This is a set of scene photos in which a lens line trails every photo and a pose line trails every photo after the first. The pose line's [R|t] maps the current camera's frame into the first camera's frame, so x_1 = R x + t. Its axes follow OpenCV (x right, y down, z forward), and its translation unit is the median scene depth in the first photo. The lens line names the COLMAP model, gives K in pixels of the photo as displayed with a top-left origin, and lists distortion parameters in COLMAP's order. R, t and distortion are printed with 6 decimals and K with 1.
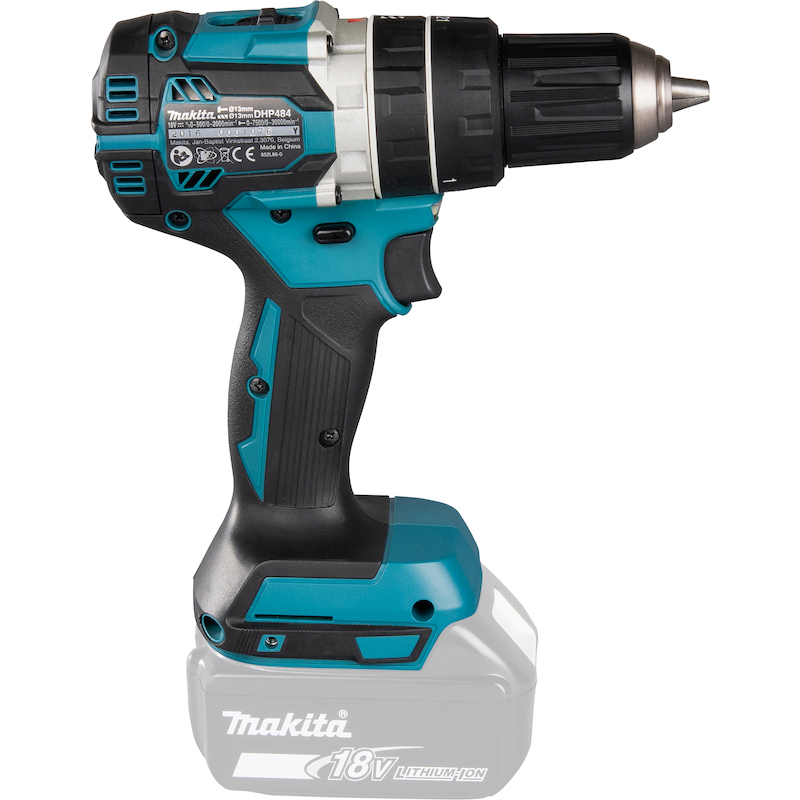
lens RADIAL K [[3732.8, 0, 400.0], [0, 3732.8, 400.0], [0, 0, 1]] dist [0.106370, 0.195547]
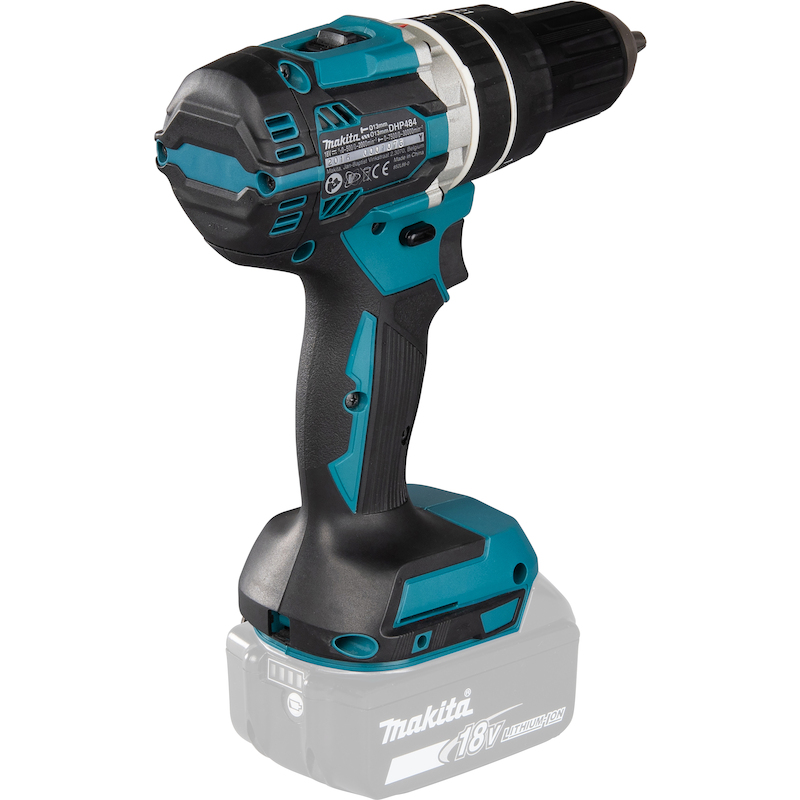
lens RADIAL K [[3732.8, 0, 400.0], [0, 3732.8, 400.0], [0, 0, 1]] dist [0.106370, 0.195547]
pose [[0.713725, -0.220381, 0.664853, -0.725398], [0.220126, 0.971692, 0.085783, -0.090831], [-0.664937, 0.085126, 0.742033, 0.248310]]
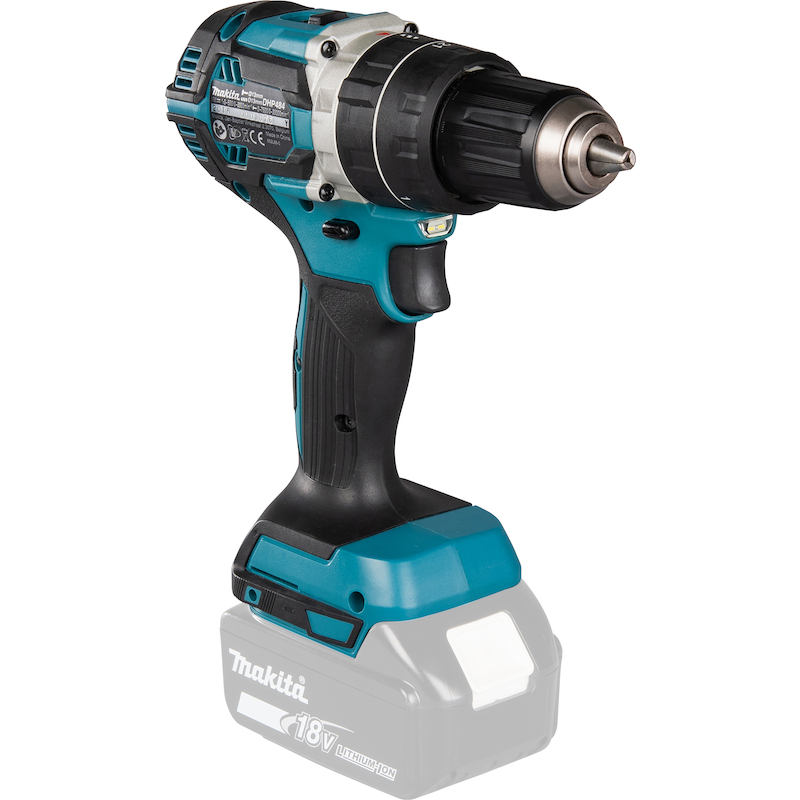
lens RADIAL K [[3732.8, 0, 400.0], [0, 3732.8, 400.0], [0, 0, 1]] dist [0.106370, 0.195547]
pose [[0.709269, 0.217919, -0.670410, 0.724932], [-0.220319, 0.971905, 0.082831, -0.090389], [0.669625, 0.088954, 0.737353, 0.239635]]
